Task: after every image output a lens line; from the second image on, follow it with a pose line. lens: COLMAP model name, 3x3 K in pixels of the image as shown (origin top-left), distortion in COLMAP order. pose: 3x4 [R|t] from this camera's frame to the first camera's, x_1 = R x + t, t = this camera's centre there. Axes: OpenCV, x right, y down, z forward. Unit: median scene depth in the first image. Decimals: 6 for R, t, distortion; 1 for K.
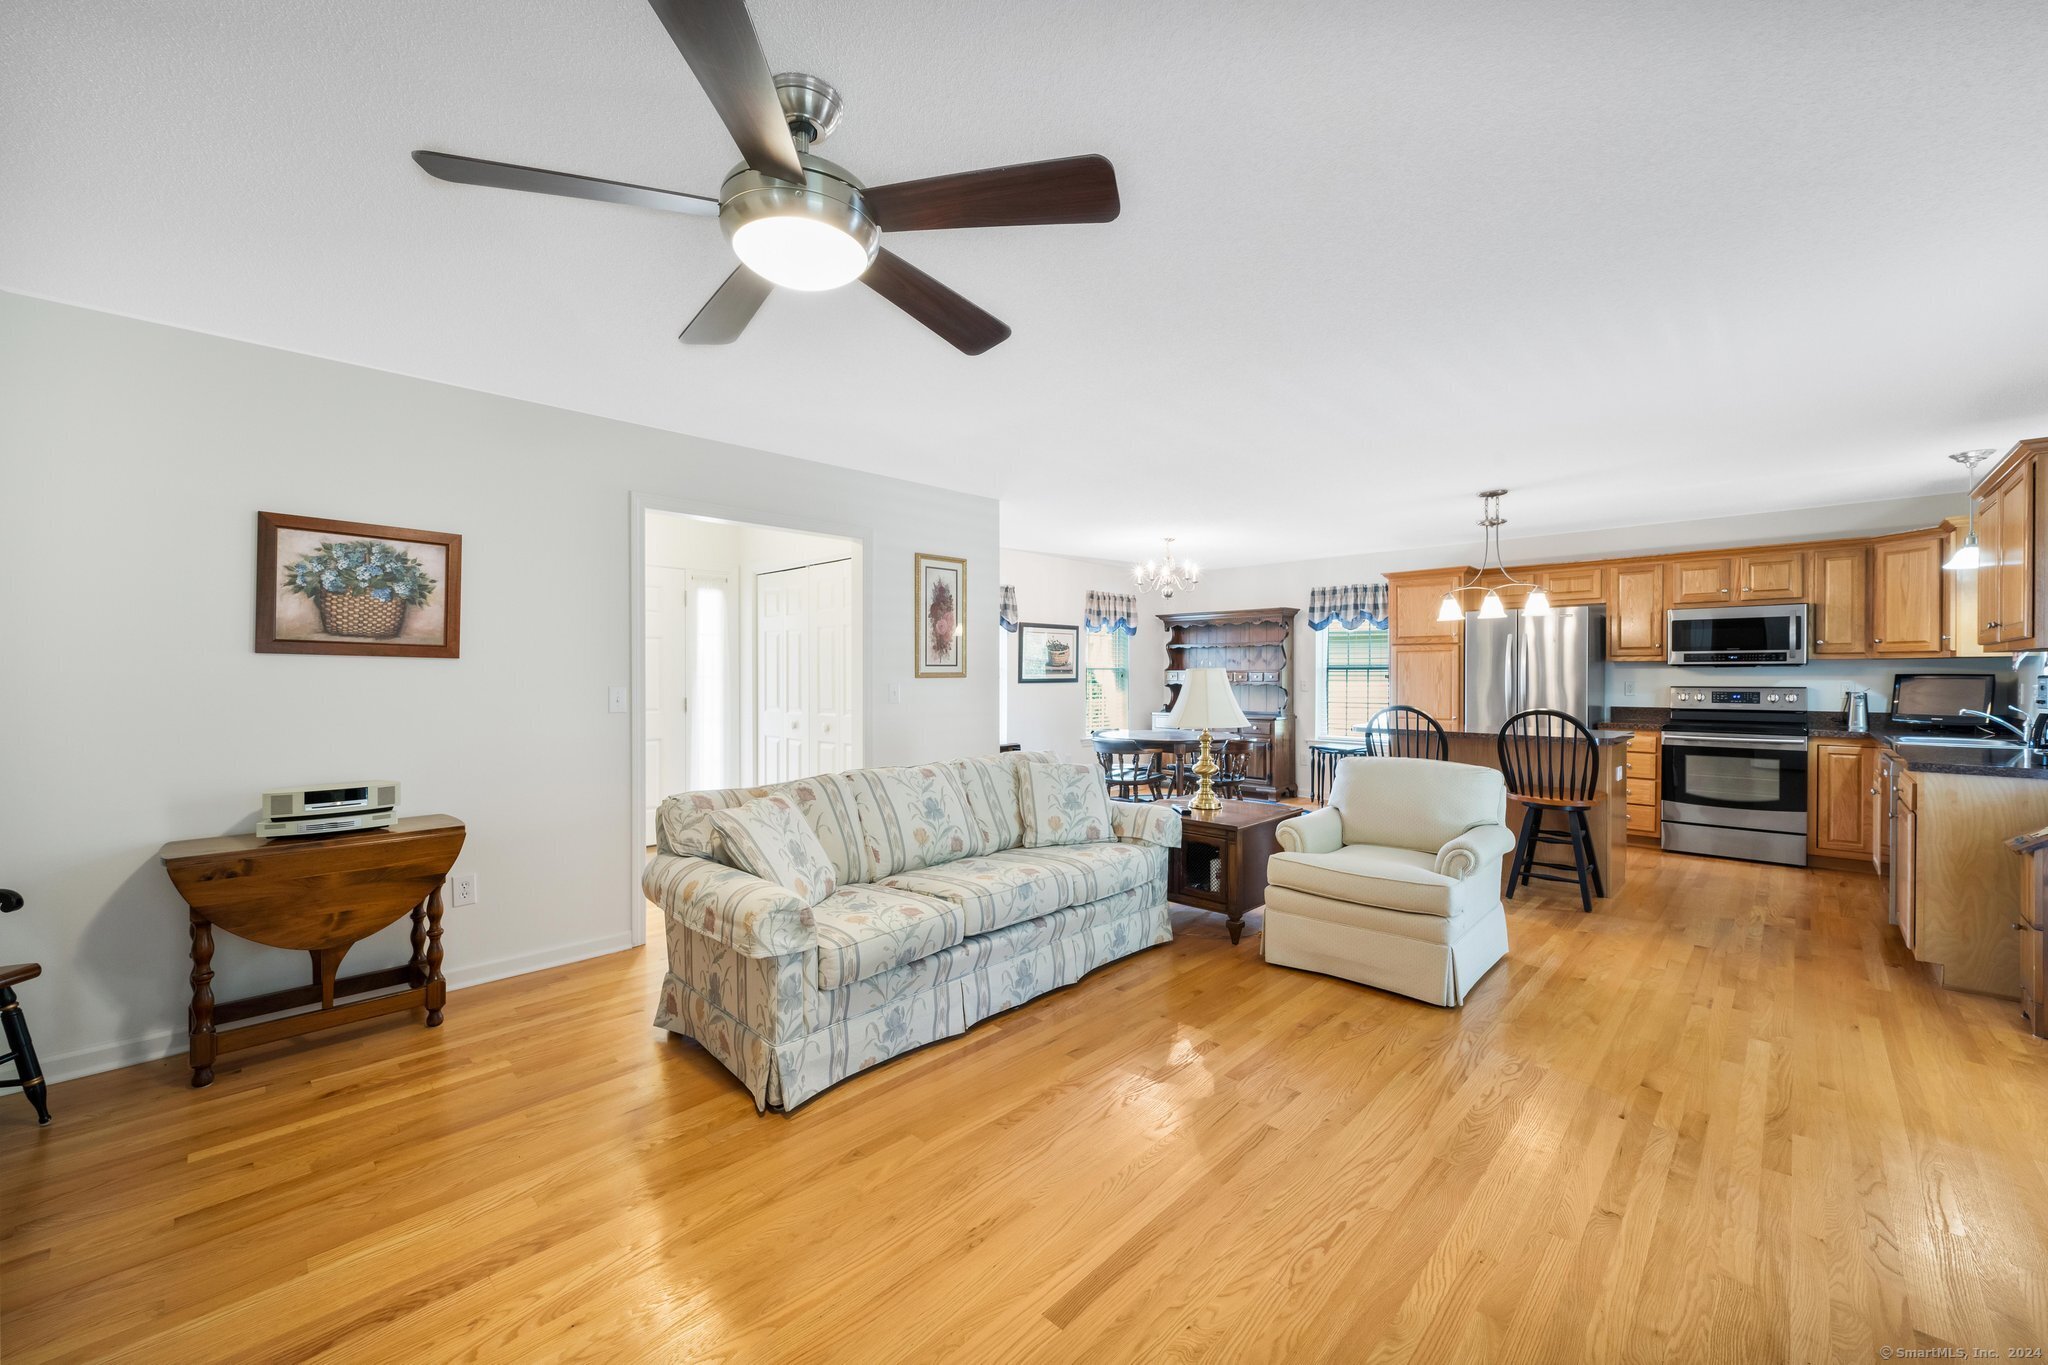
lens RADIAL K [[812.0, 0, 992.0], [0, 812.0, 679.7], [0, 0, 1]] dist [-0.001946, -0.000043]
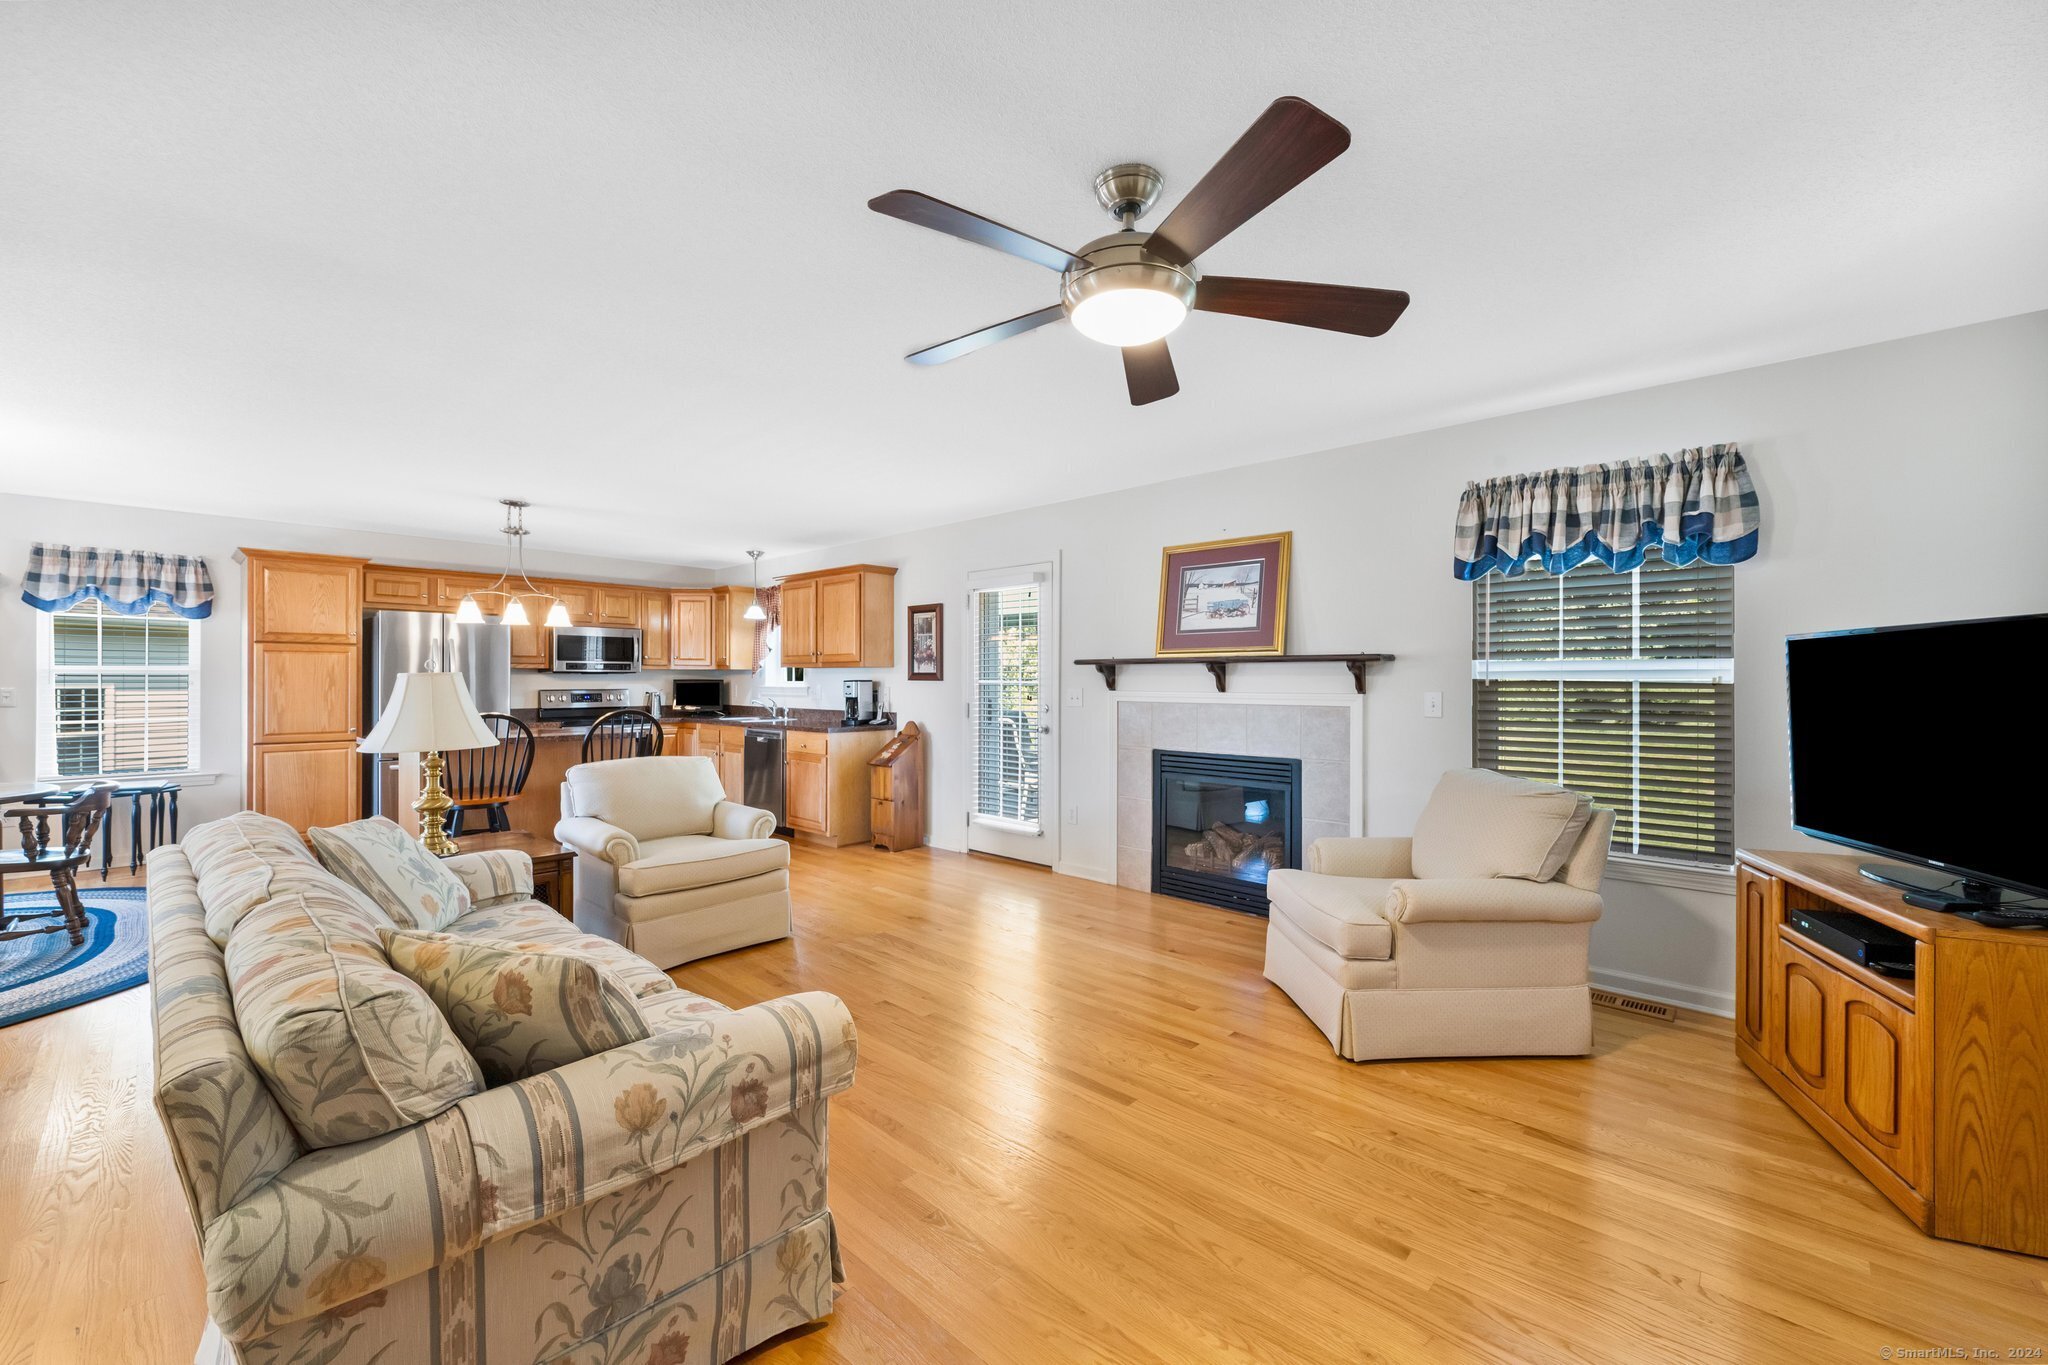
lens RADIAL K [[799.9, 0, 1059.6], [0, 799.9, 681.3], [0, 0, 1]] dist [-0.000490, -0.000023]
pose [[-0.061698, -0.003594, 0.998088, -0.428057], [0.005542, 0.999977, 0.003943, -0.005797], [-0.998079, 0.005774, -0.061676, 0.387853]]
